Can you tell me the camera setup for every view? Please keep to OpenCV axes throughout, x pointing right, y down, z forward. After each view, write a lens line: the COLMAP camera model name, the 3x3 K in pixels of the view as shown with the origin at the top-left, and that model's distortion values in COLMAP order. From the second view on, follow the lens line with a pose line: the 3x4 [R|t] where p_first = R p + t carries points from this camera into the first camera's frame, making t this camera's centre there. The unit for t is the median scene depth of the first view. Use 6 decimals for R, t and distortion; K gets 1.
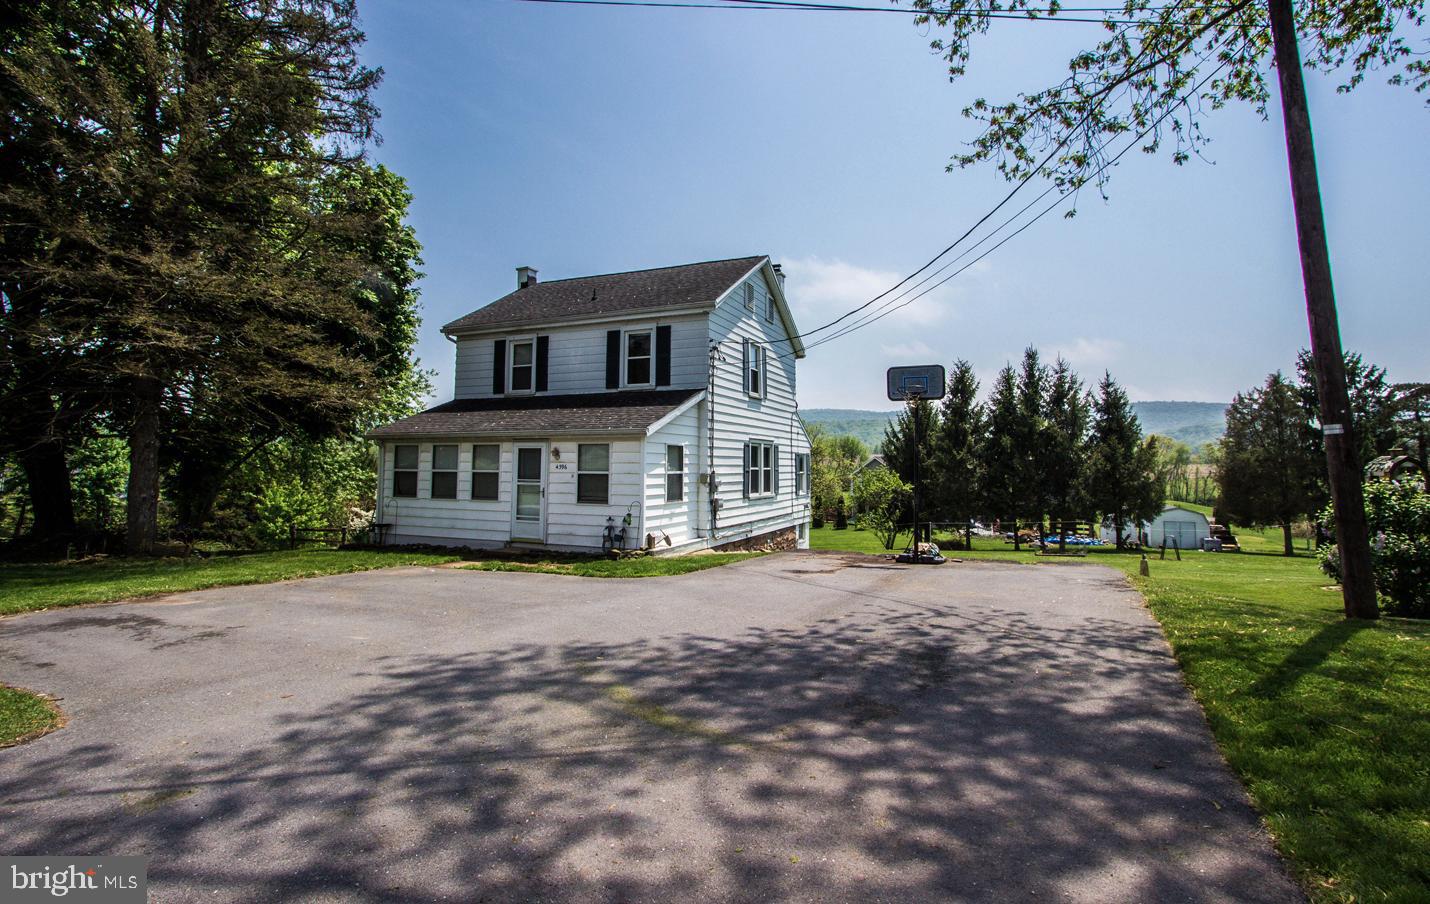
lens RADIAL K [[686.0, 0, 713.8], [0, 686.0, 411.0], [0, 0, 1]] dist [-0.001073, -0.000160]
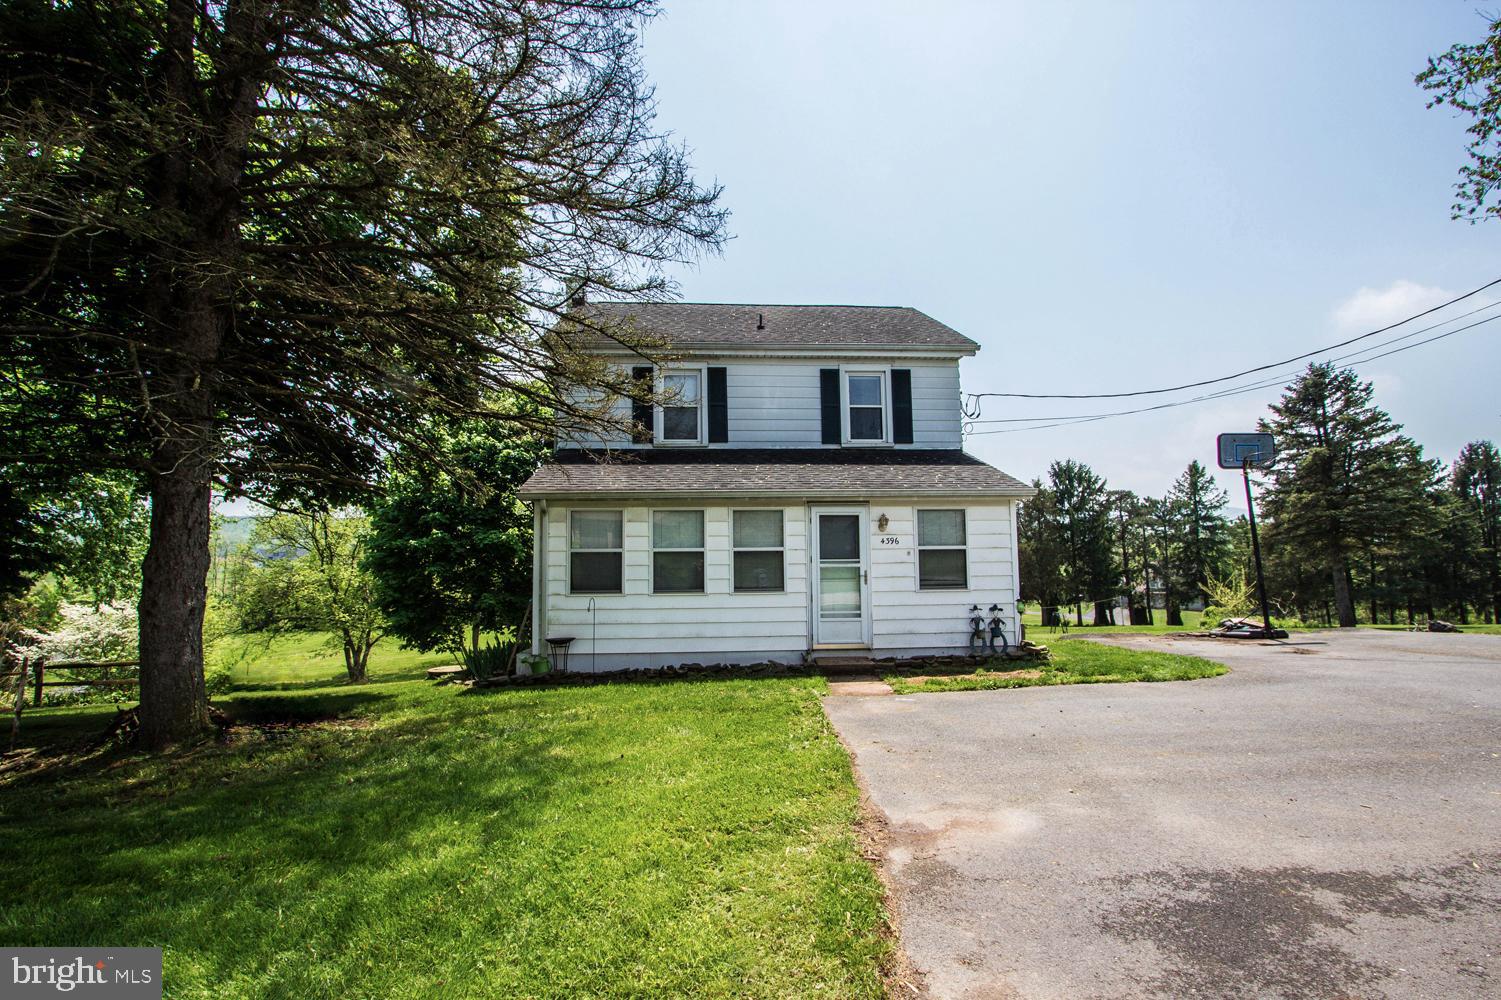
lens RADIAL K [[701.2, 0, 747.0], [0, 701.2, 494.4], [0, 0, 1]] dist [-0.002289, 0.001278]
pose [[0.882214, 0.031685, 0.469781, -0.657439], [-0.020901, 0.999385, -0.028155, 0.052661], [-0.470384, 0.015019, 0.882334, 0.388692]]
